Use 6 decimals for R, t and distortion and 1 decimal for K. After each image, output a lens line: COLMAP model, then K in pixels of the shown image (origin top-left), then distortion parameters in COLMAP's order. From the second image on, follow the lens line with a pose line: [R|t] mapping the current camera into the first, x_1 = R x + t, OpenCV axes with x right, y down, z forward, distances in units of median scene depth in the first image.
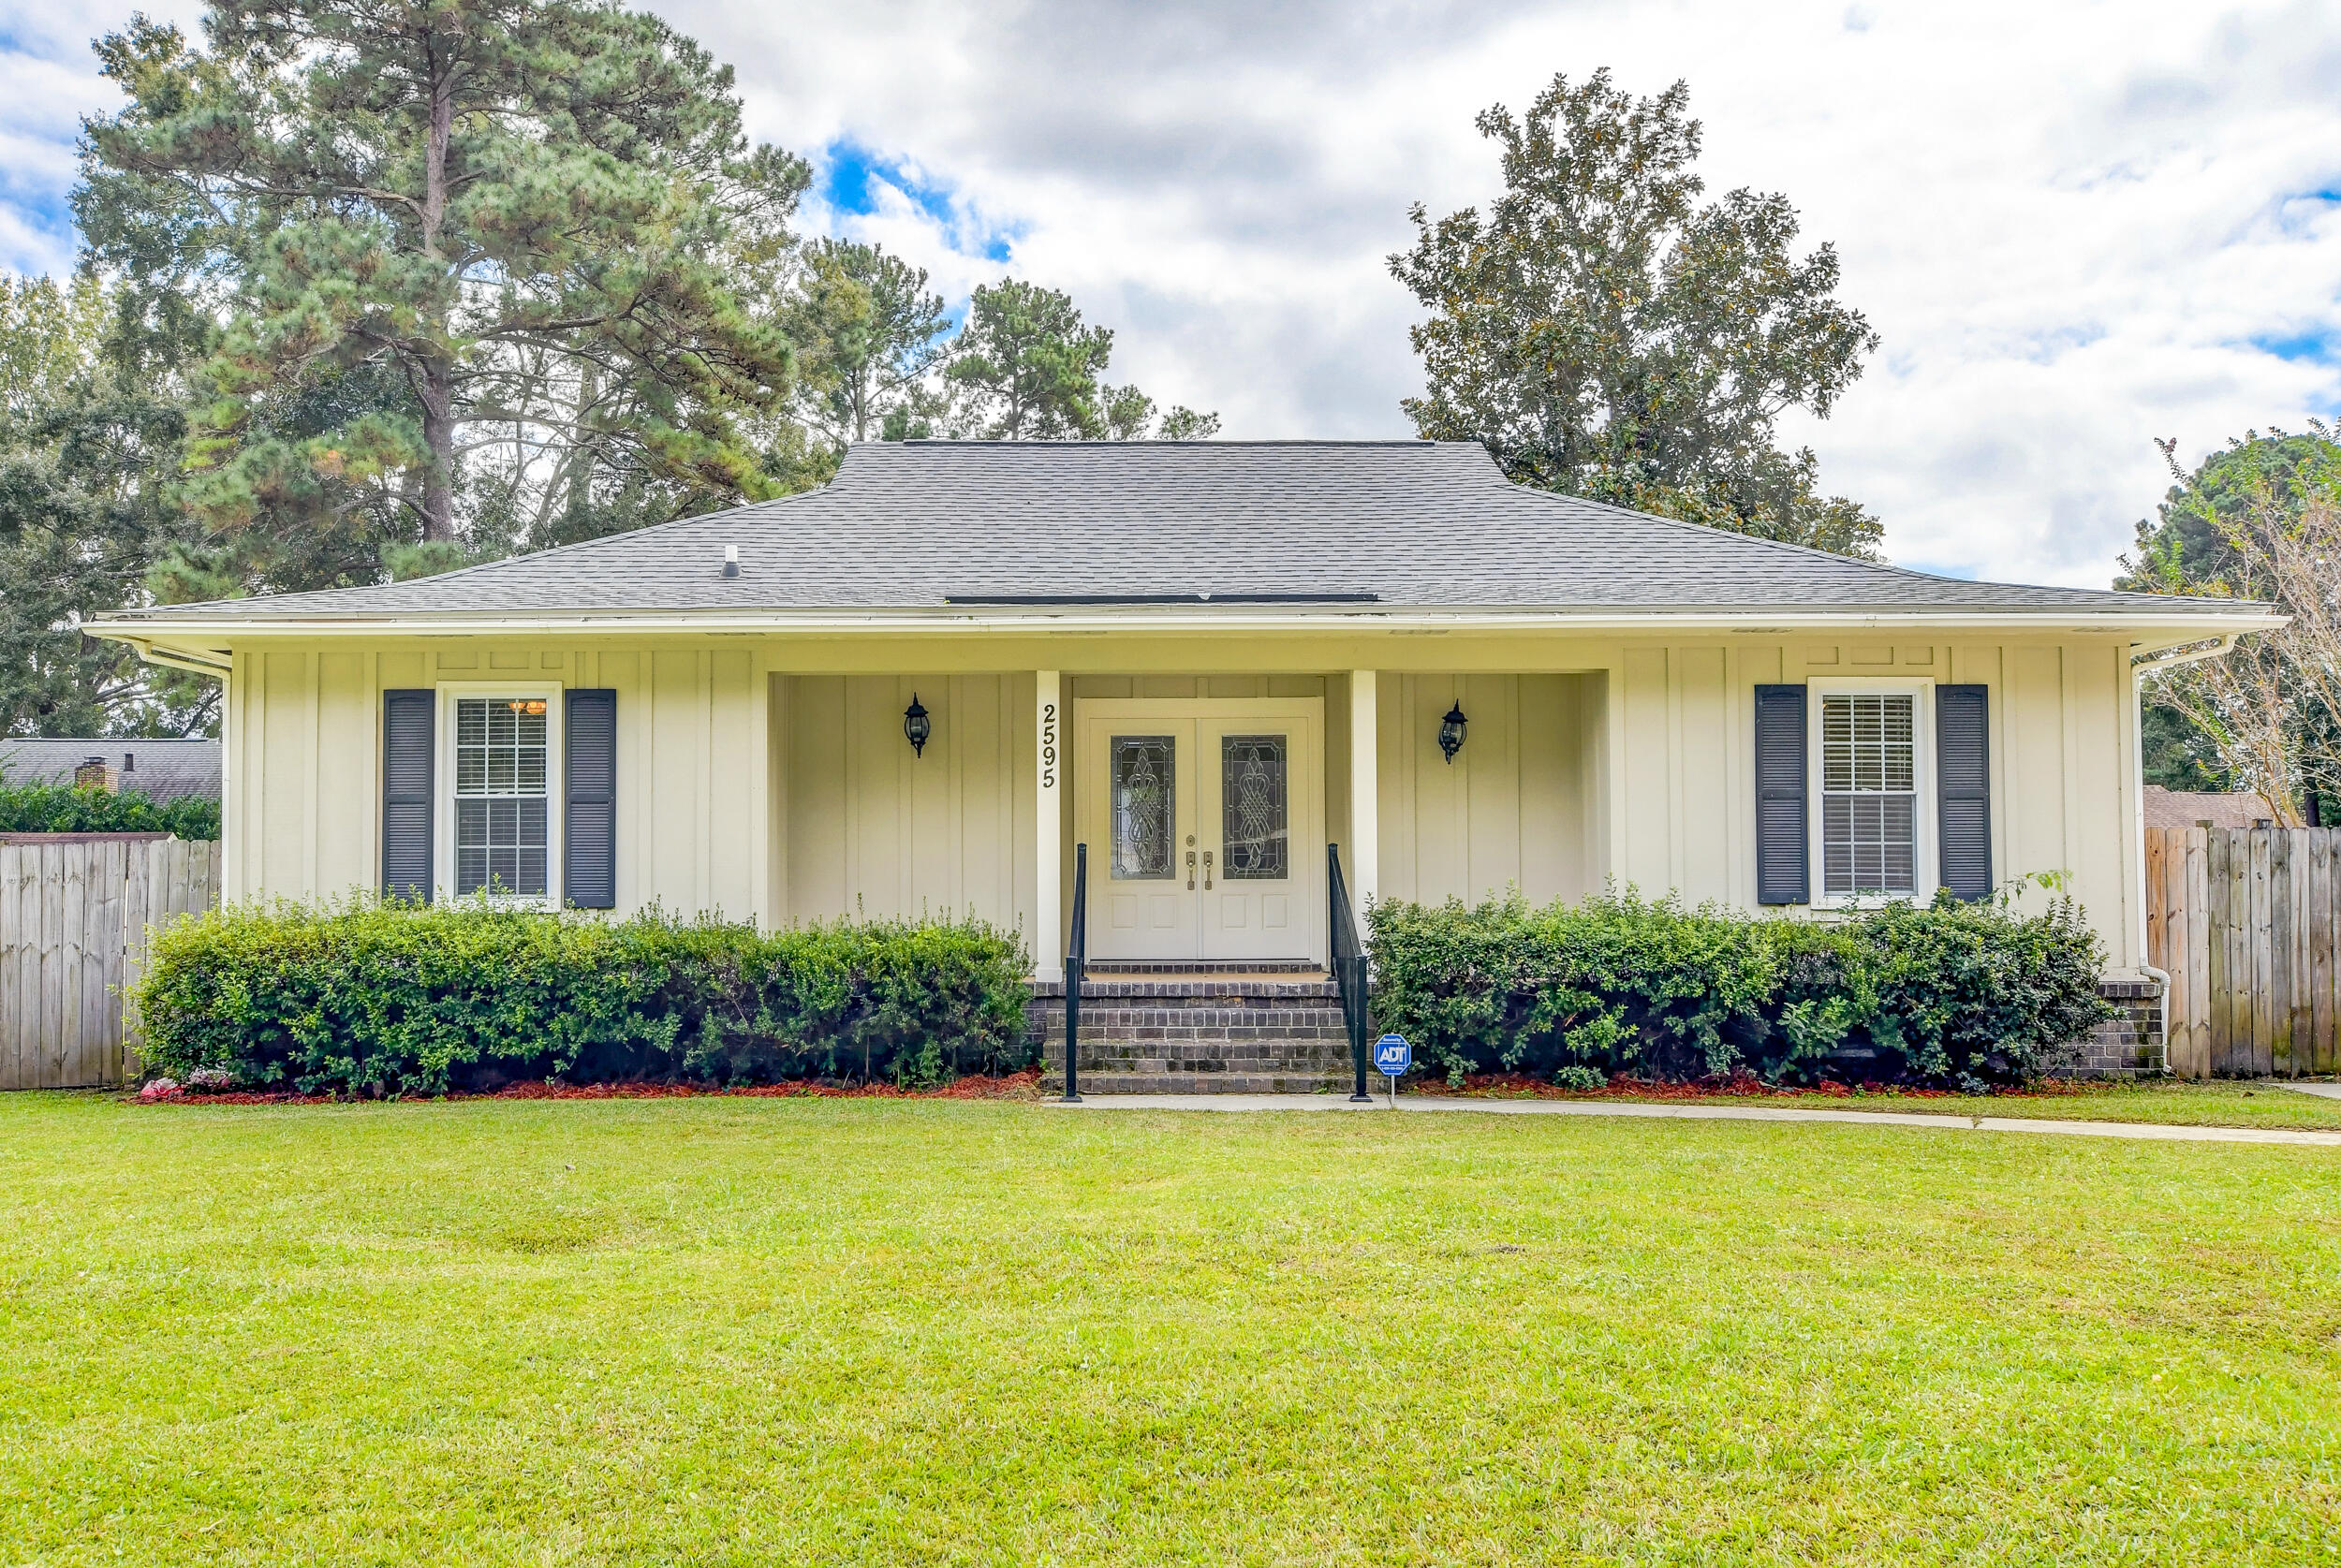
lens RADIAL K [[1952.7, 0, 1127.5], [0, 1952.7, 748.3], [0, 0, 1]] dist [0.012629, 0.021799]
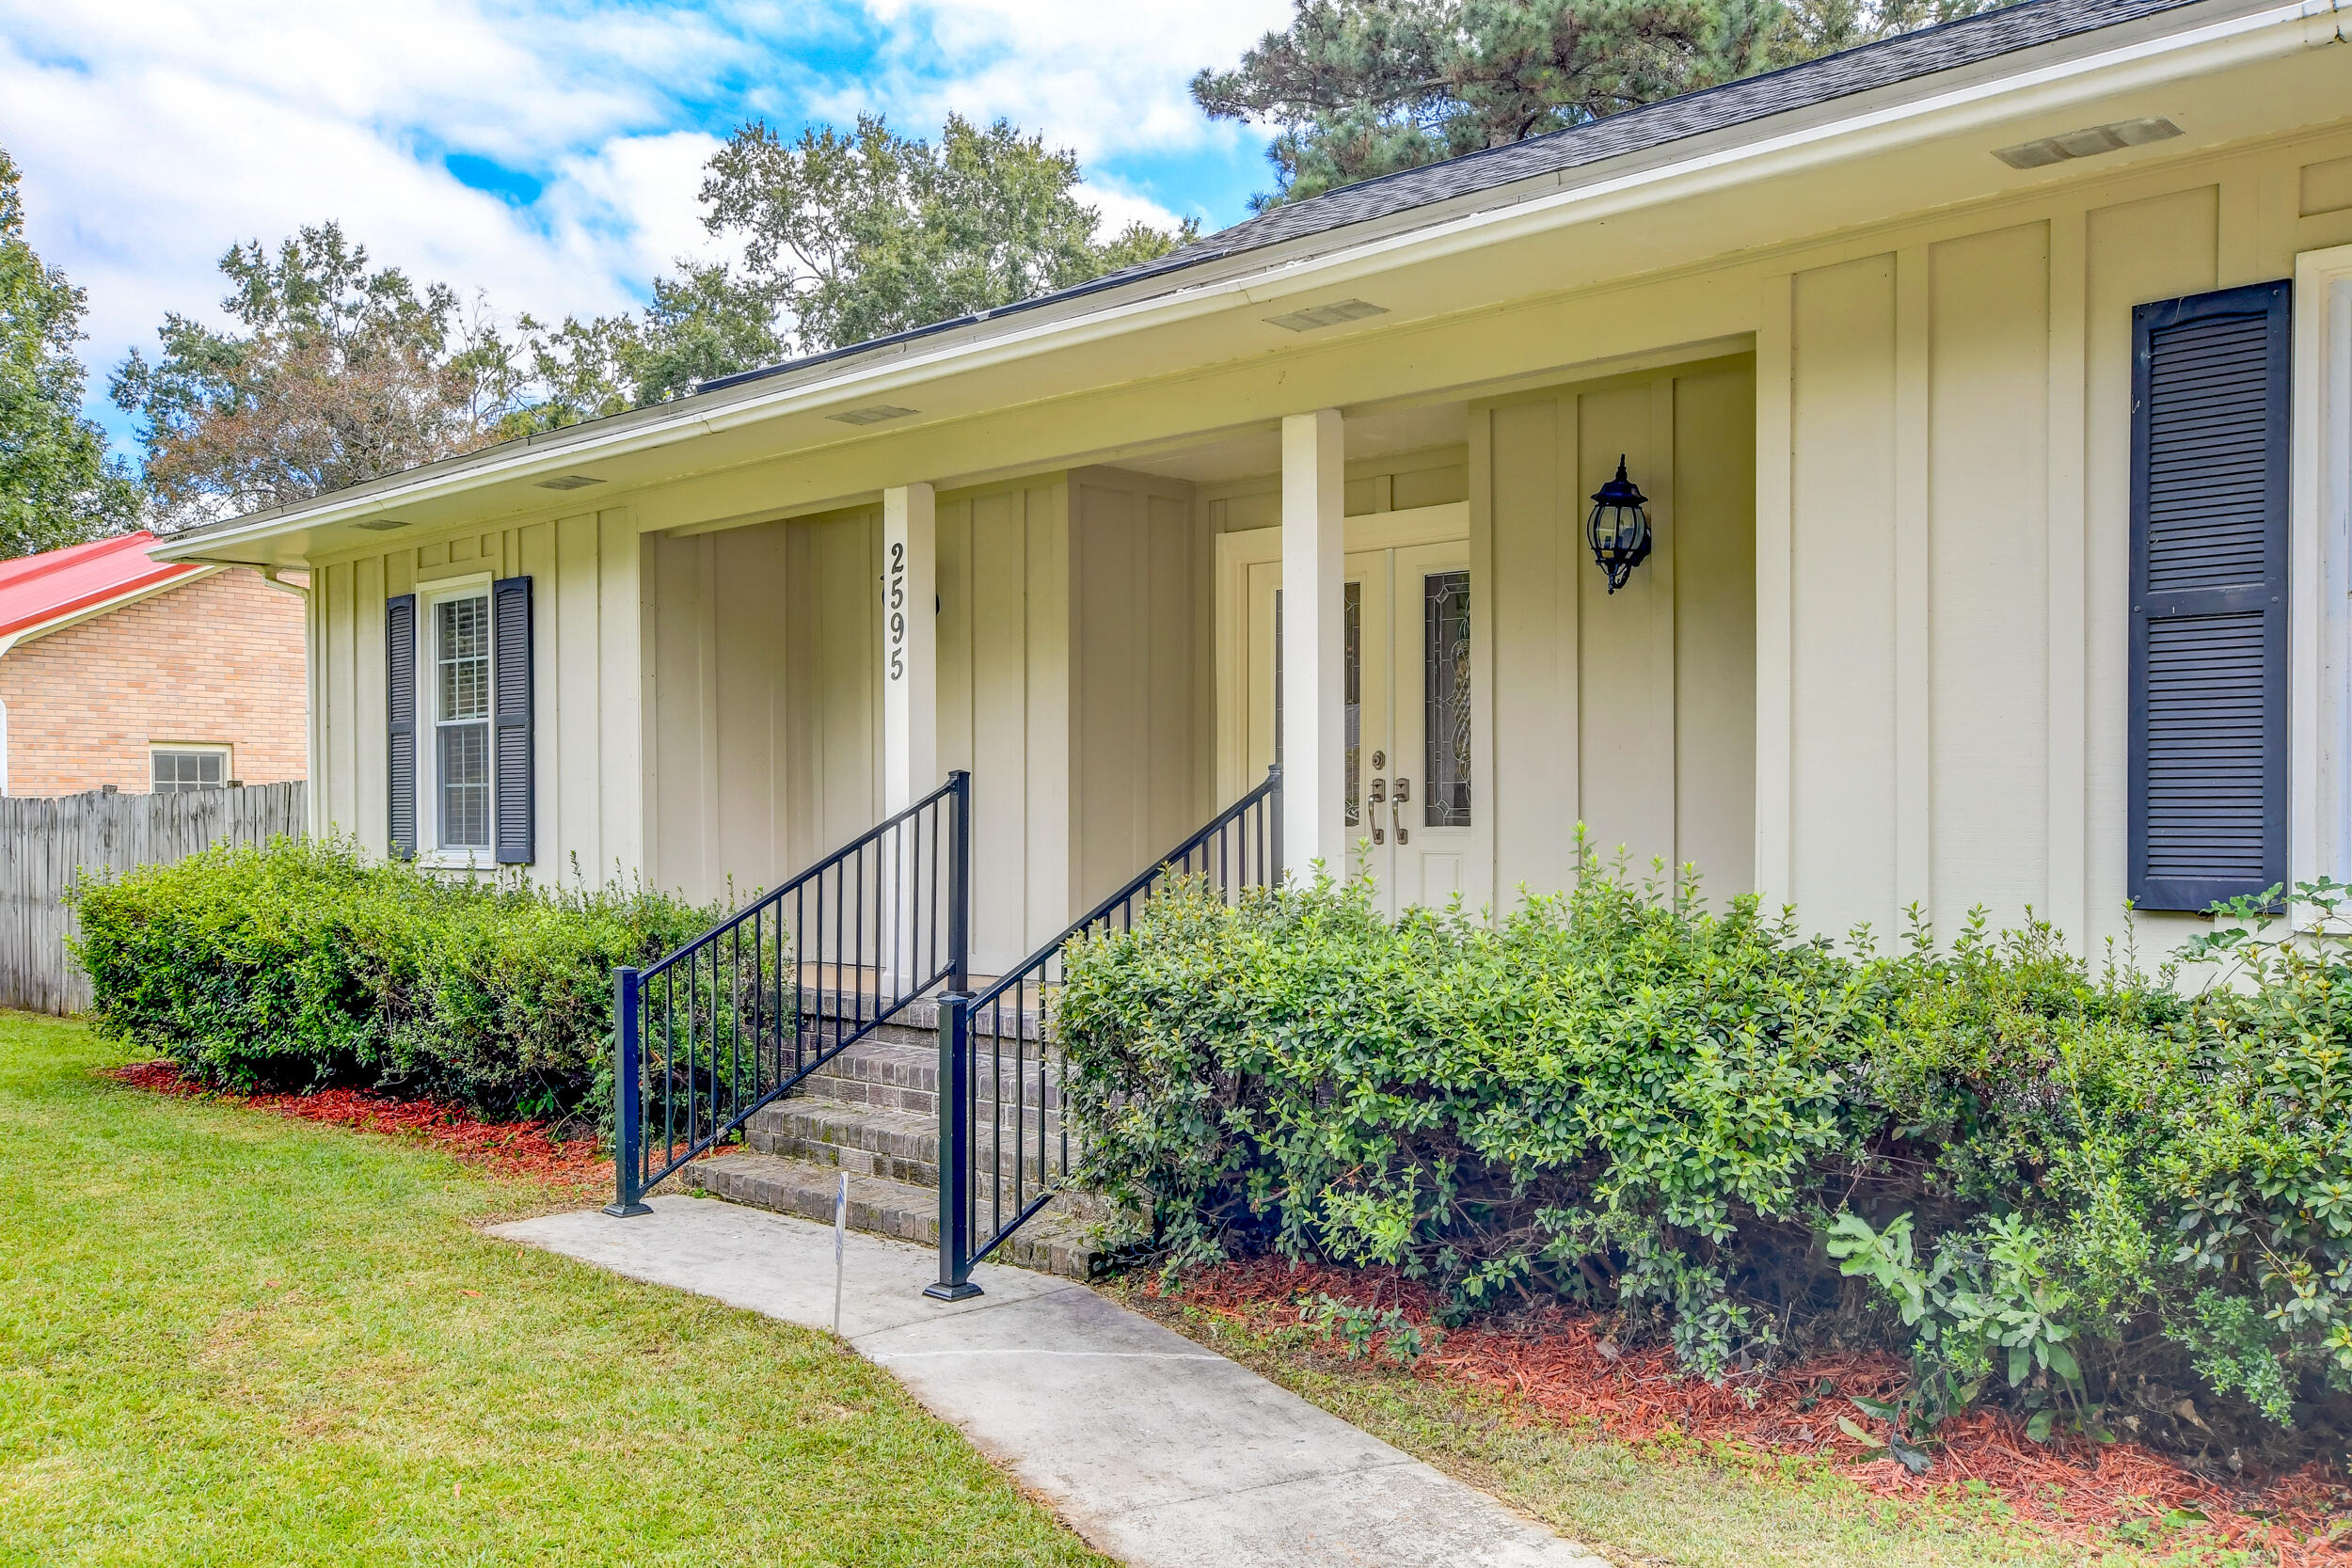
lens RADIAL K [[1962.0, 0, 1173.6], [0, 1962.0, 788.4], [0, 0, 1]] dist [0.012629, 0.021799]
pose [[0.736861, -0.008102, -0.675996, 0.435733], [0.045330, 0.998270, 0.037448, 0.034715], [0.674523, -0.058237, 0.735953, 0.606905]]
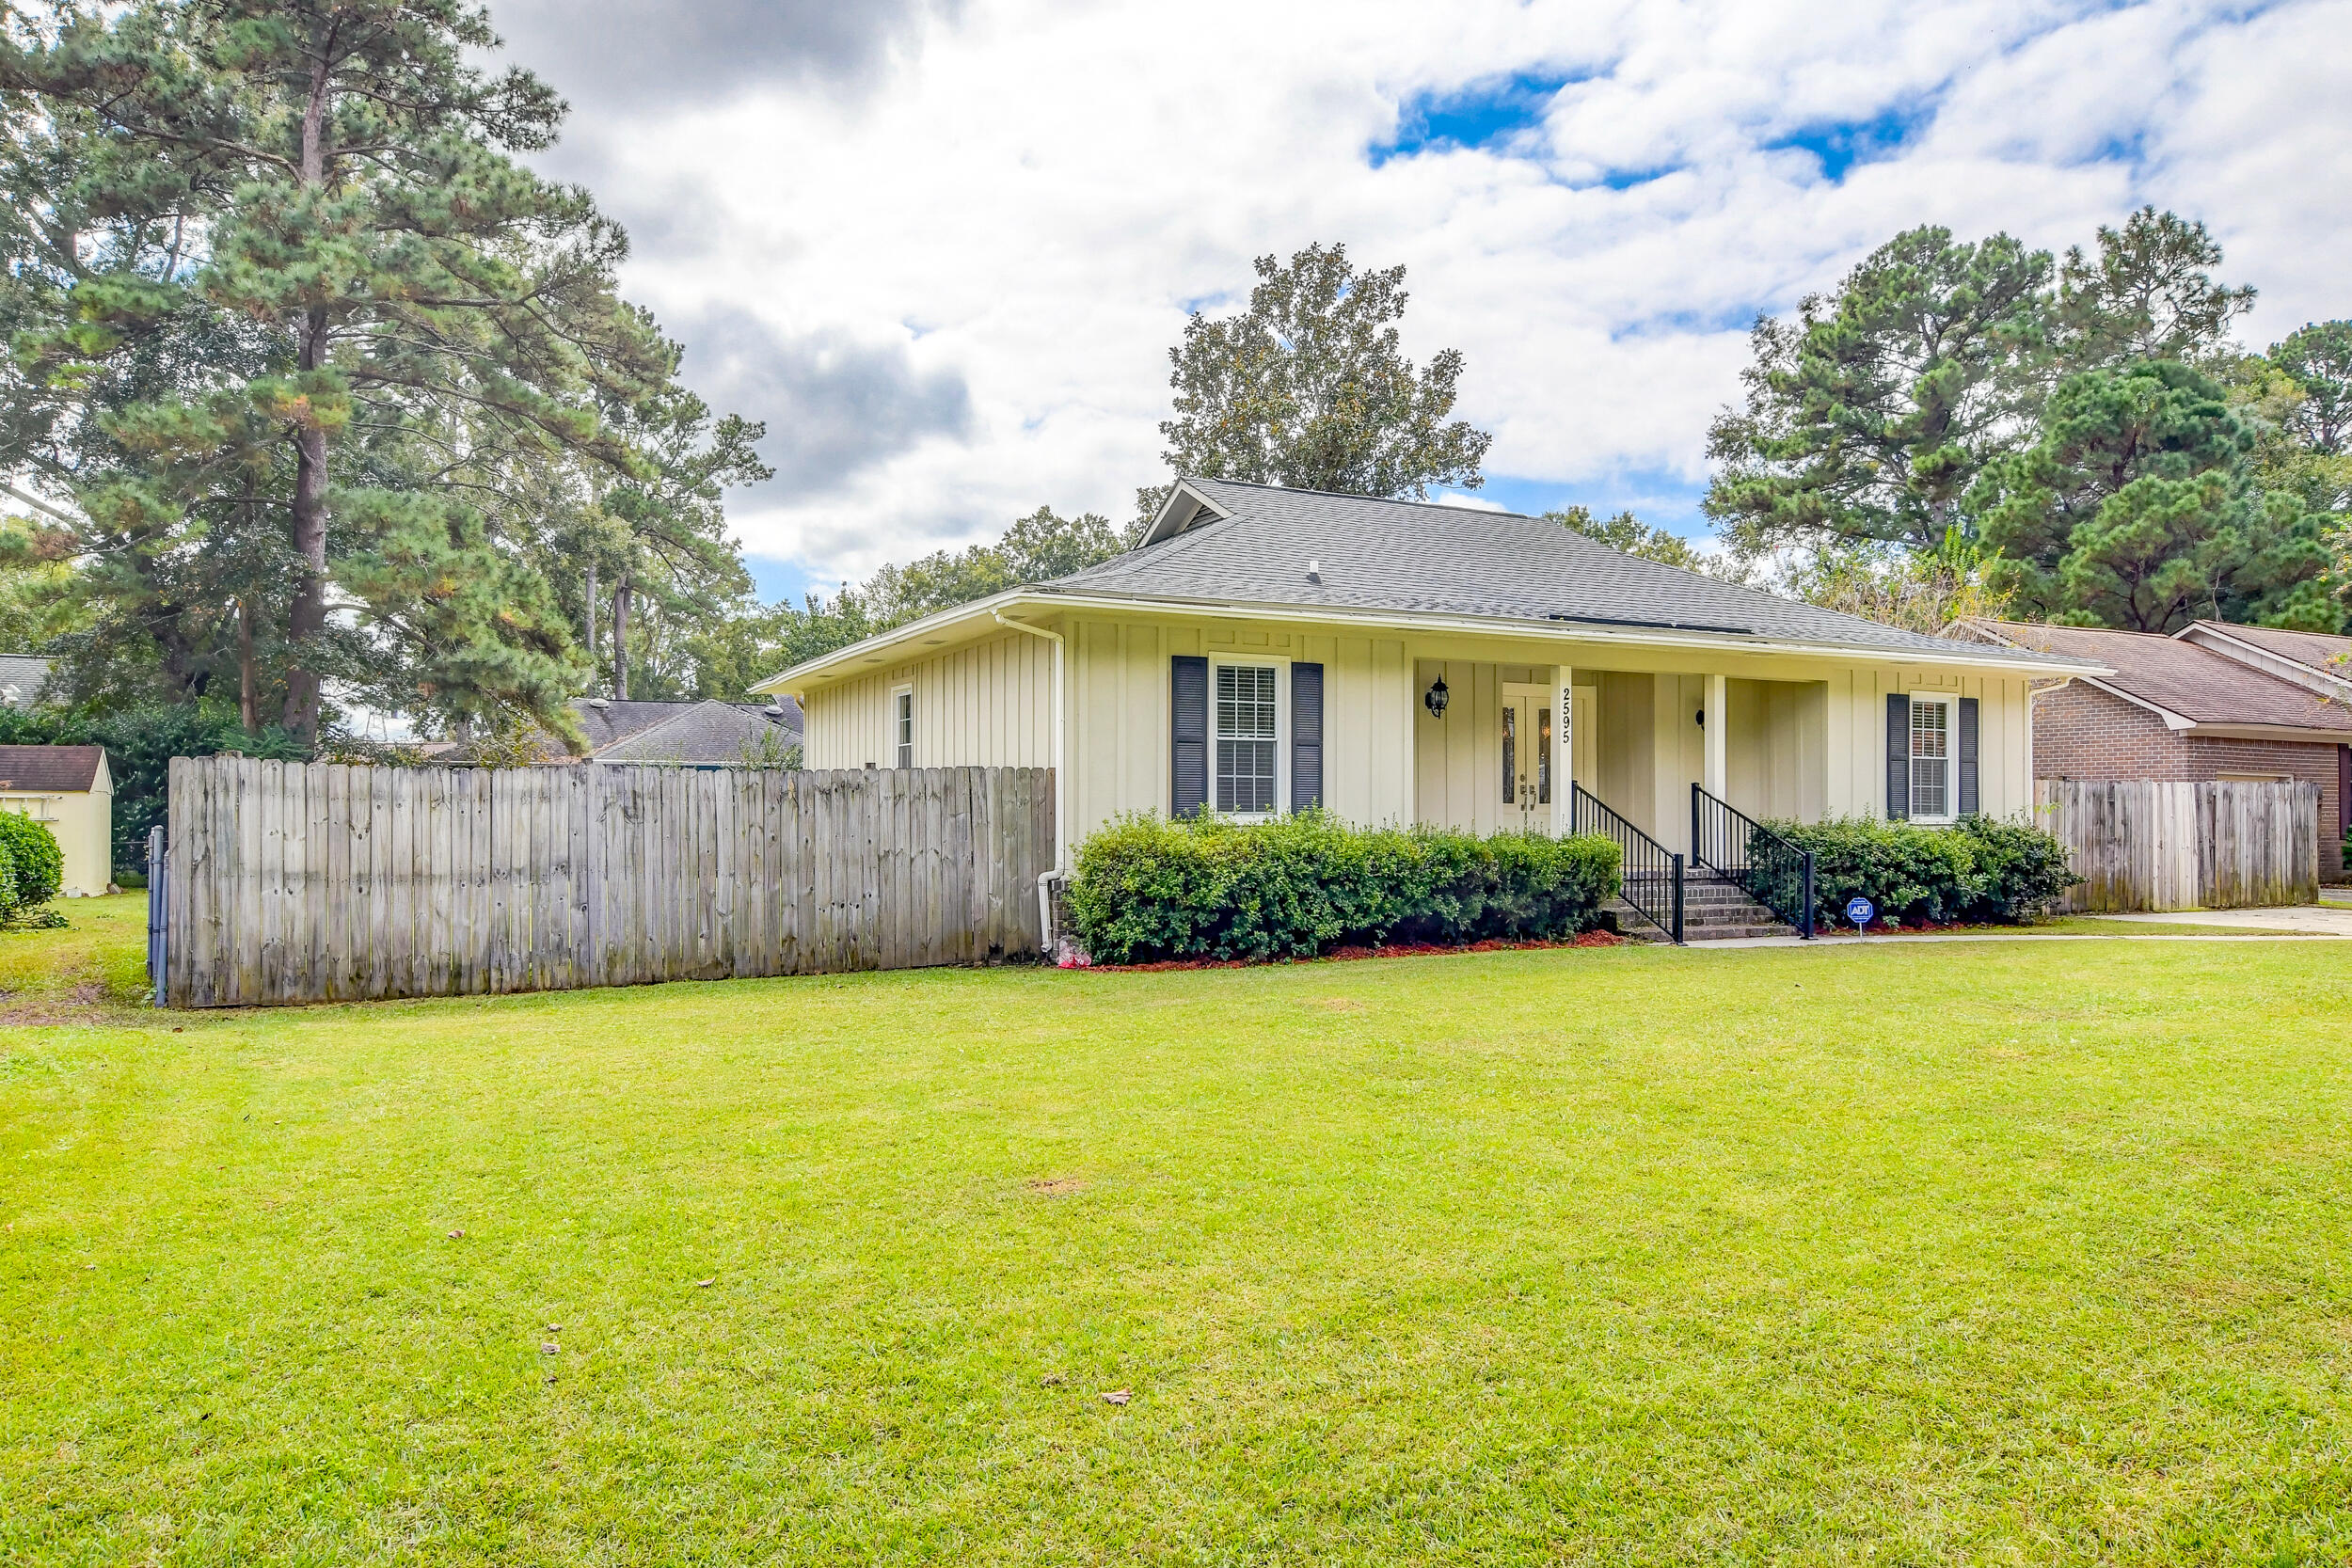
lens RADIAL K [[1552.4, 0, 1179.4], [0, 1552.4, 729.8], [0, 0, 1]] dist [0.015294, 0.008179]
pose [[0.886733, 0.029321, 0.461351, -0.860773], [-0.037973, 0.999234, 0.009478, 0.009780], [-0.460720, -0.025923, 0.887167, 0.072500]]
